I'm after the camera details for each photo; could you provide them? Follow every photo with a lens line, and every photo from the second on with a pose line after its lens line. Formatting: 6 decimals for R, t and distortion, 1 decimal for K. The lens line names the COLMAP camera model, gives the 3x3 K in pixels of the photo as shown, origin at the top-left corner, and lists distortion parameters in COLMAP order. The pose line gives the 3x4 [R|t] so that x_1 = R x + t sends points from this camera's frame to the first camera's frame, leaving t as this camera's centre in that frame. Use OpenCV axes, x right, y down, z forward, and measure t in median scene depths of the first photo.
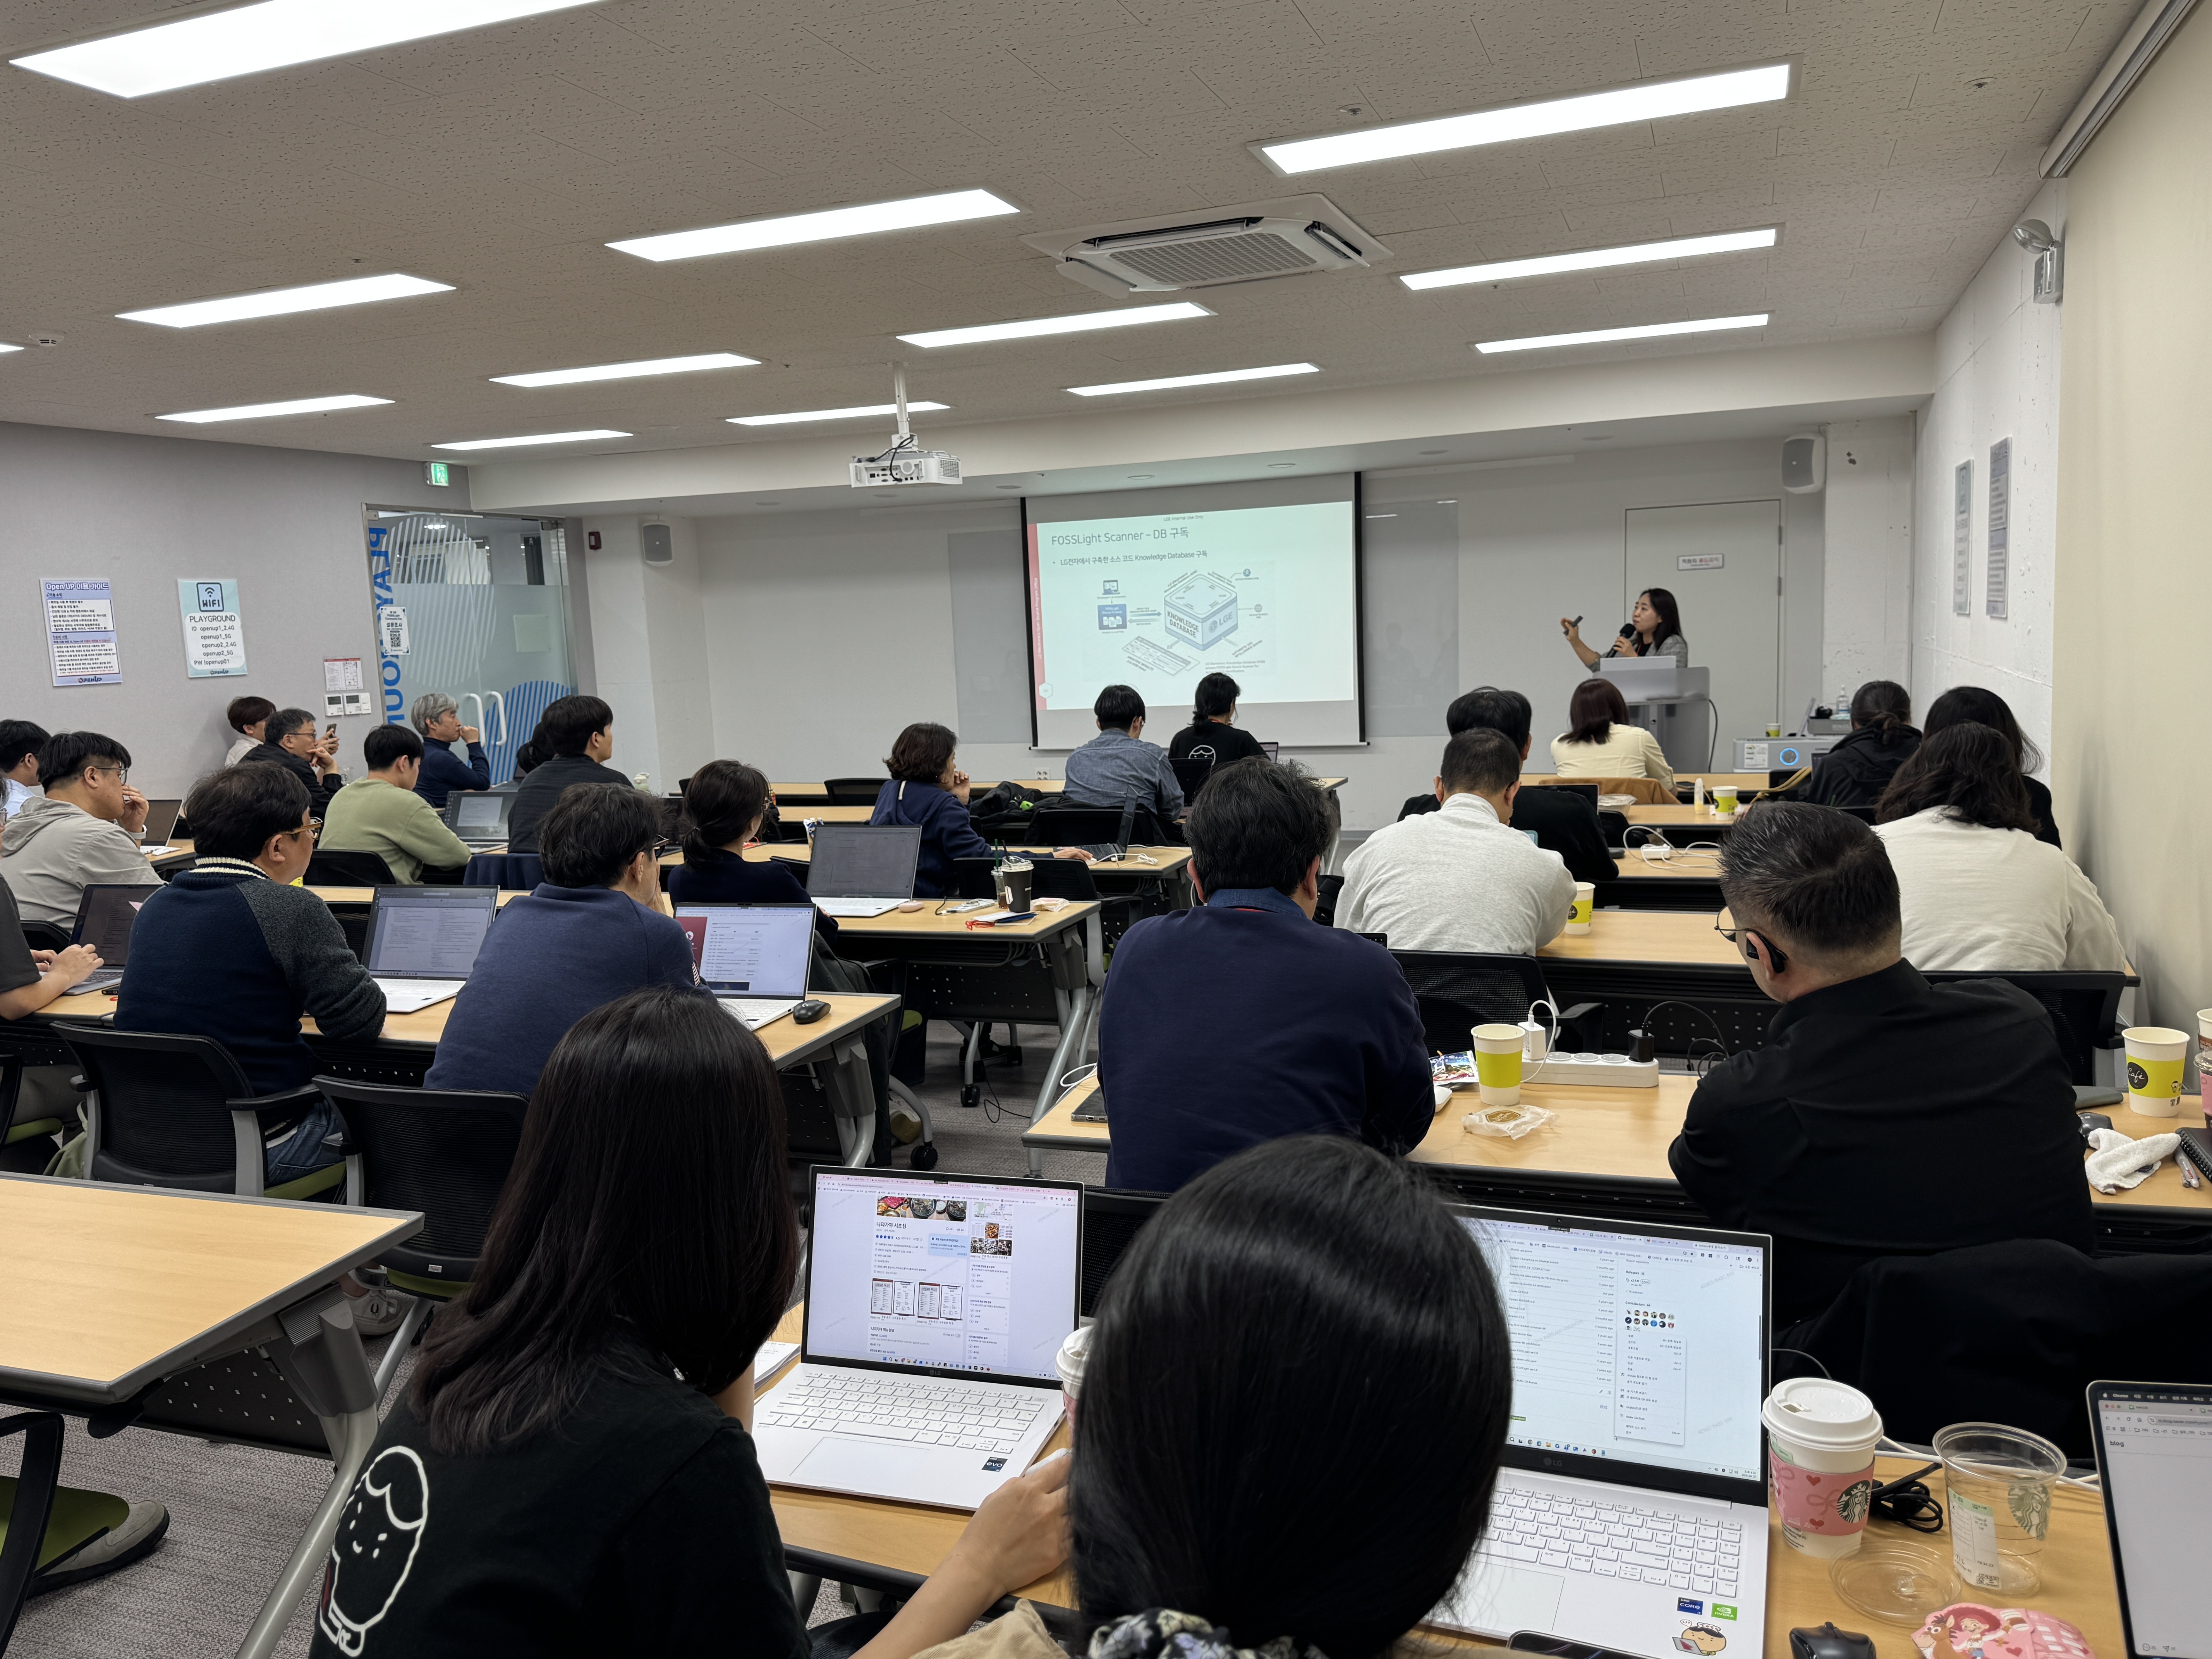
lens RADIAL K [[1659.7, 0, 1086.0], [0, 1659.7, 853.6], [0, 0, 1]] dist [0.081619, -0.108800]
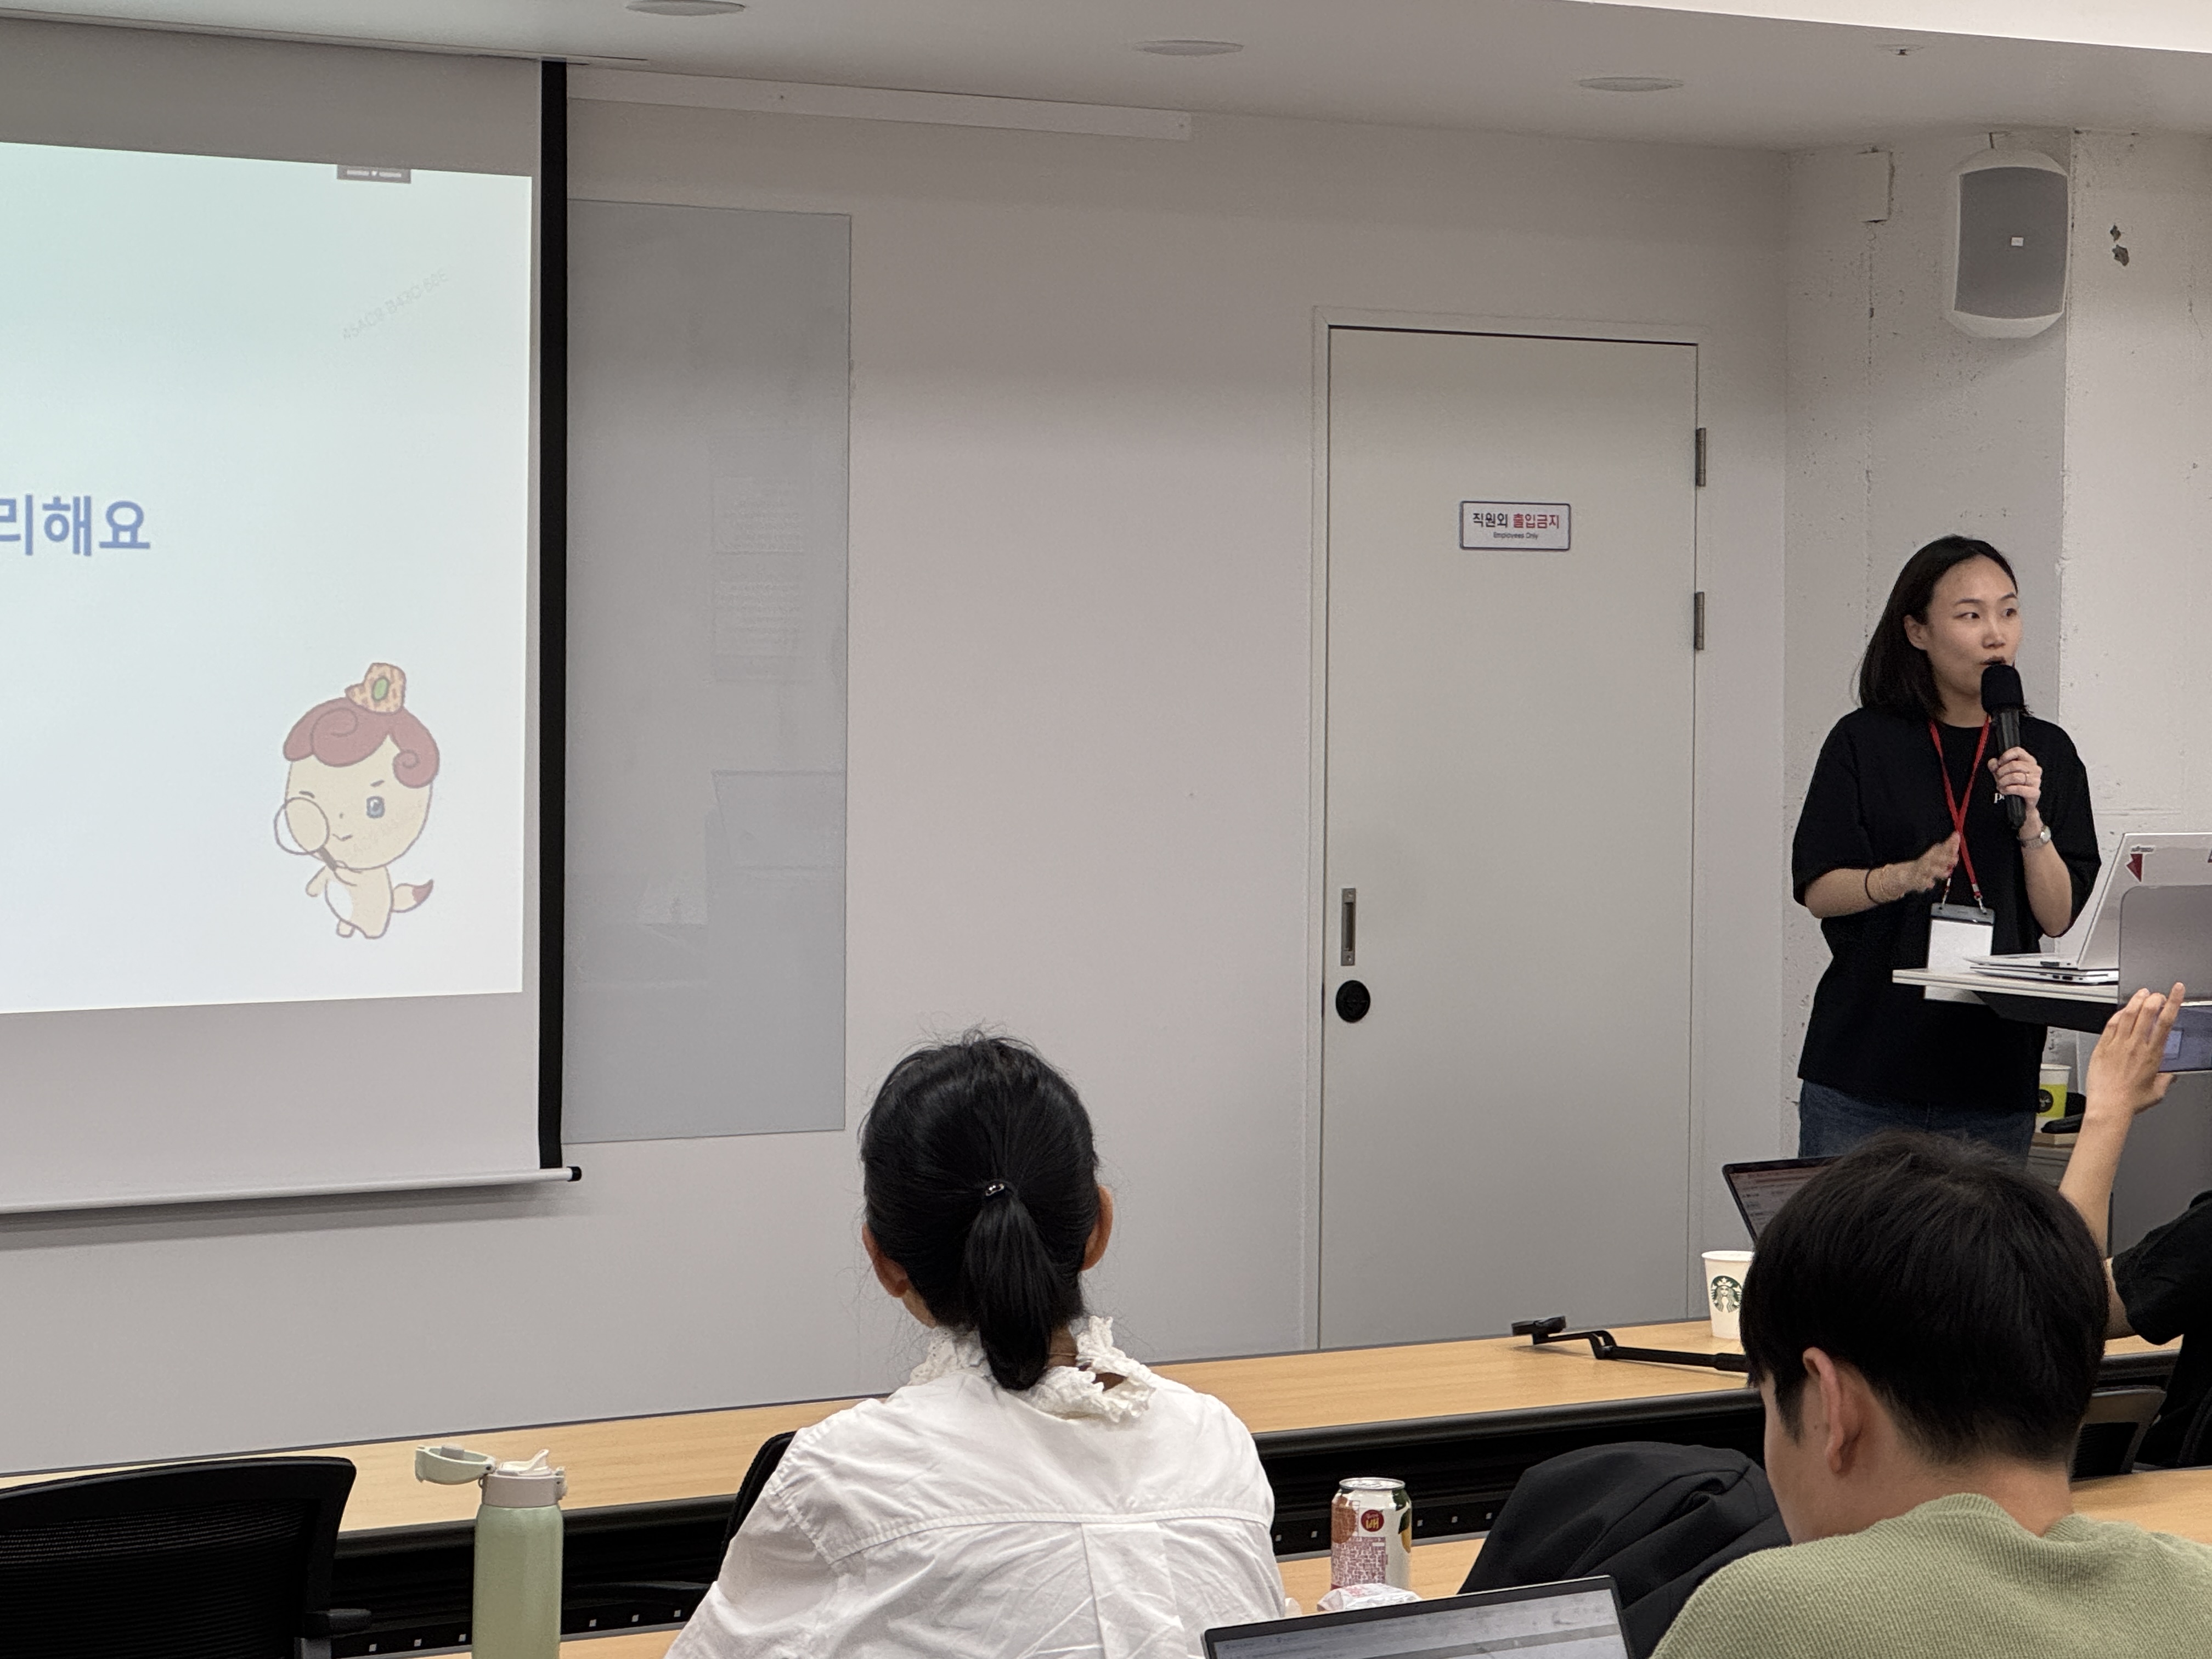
lens RADIAL K [[6107.1, 0, 1107.8], [0, 6107.1, 757.4], [0, 0, 1]] dist [-0.401742, 12.876235]
pose [[0.518658, 0.026382, 0.854575, -0.639315], [0.087893, 0.992583, -0.083986, -0.052588], [-0.850452, 0.118672, 0.512492, 0.555521]]
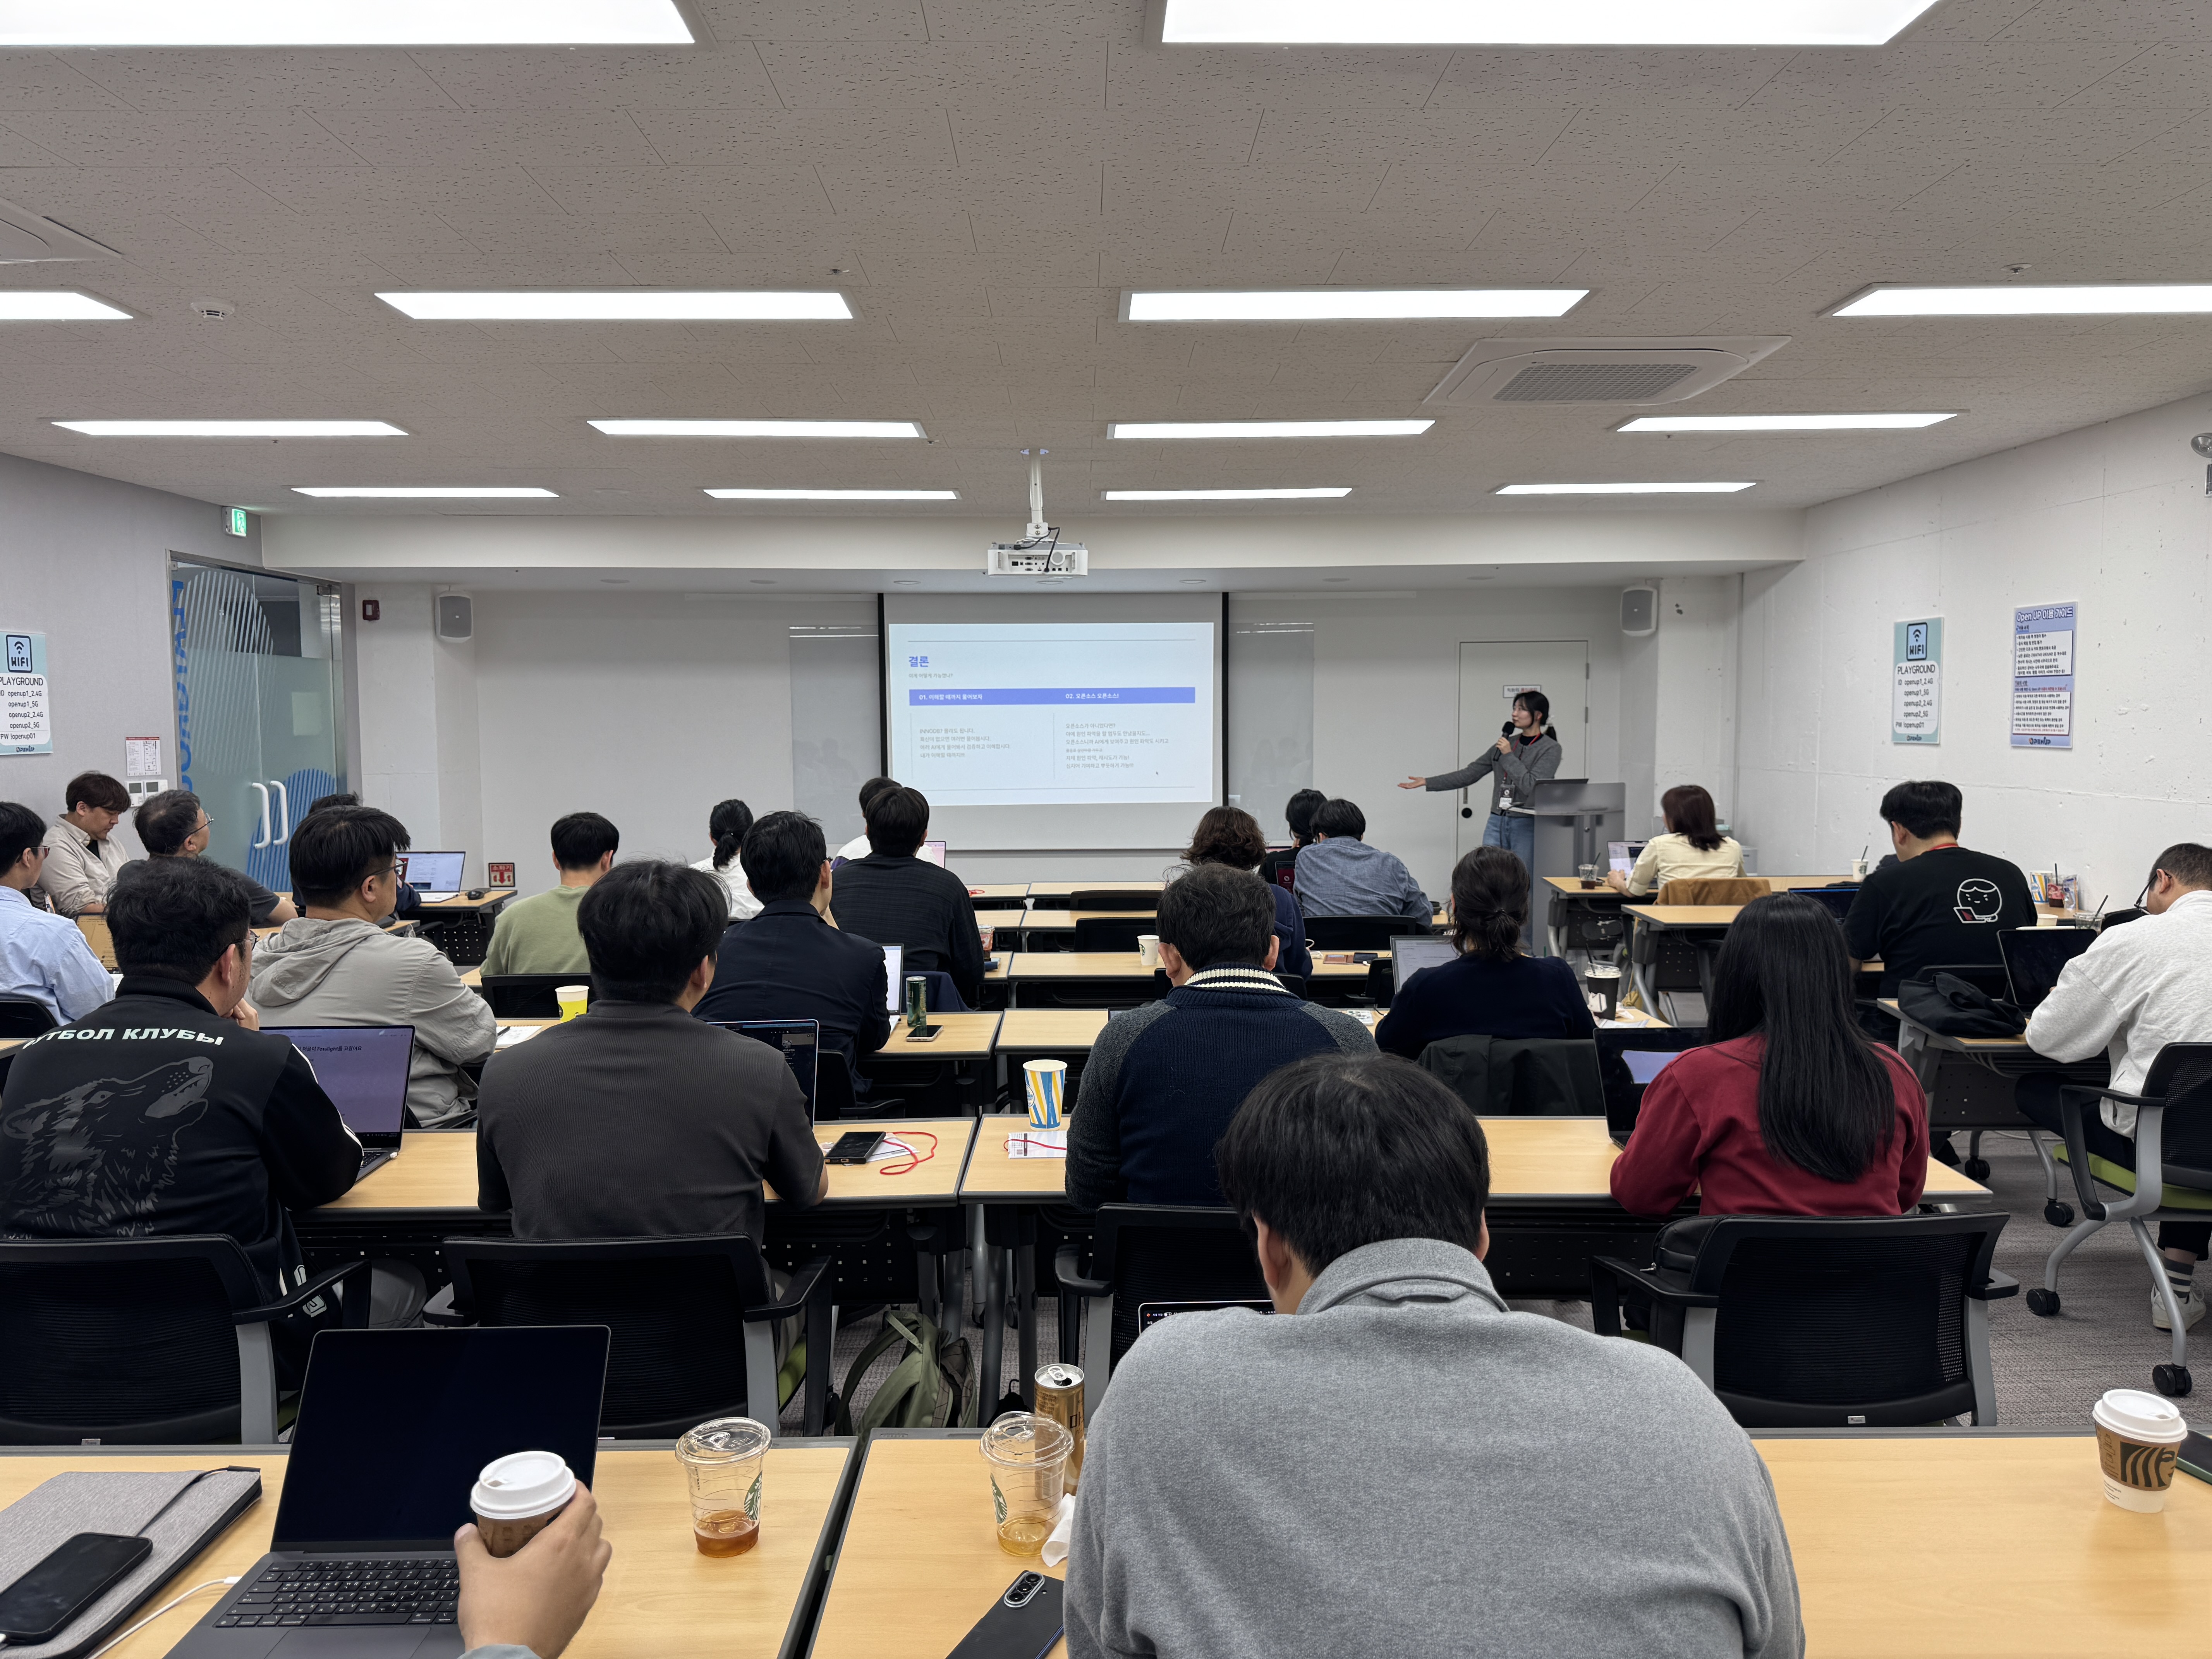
lens RADIAL K [[1572.7, 0, 1099.1], [0, 1572.7, 832.0], [0, 0, 1]] dist [0.136936, -0.197094]
pose [[0.923787, 0.008554, 0.382811, -0.341236], [0.020778, 0.997158, -0.072423, -0.005382], [-0.382343, 0.074857, 0.920983, 0.127027]]
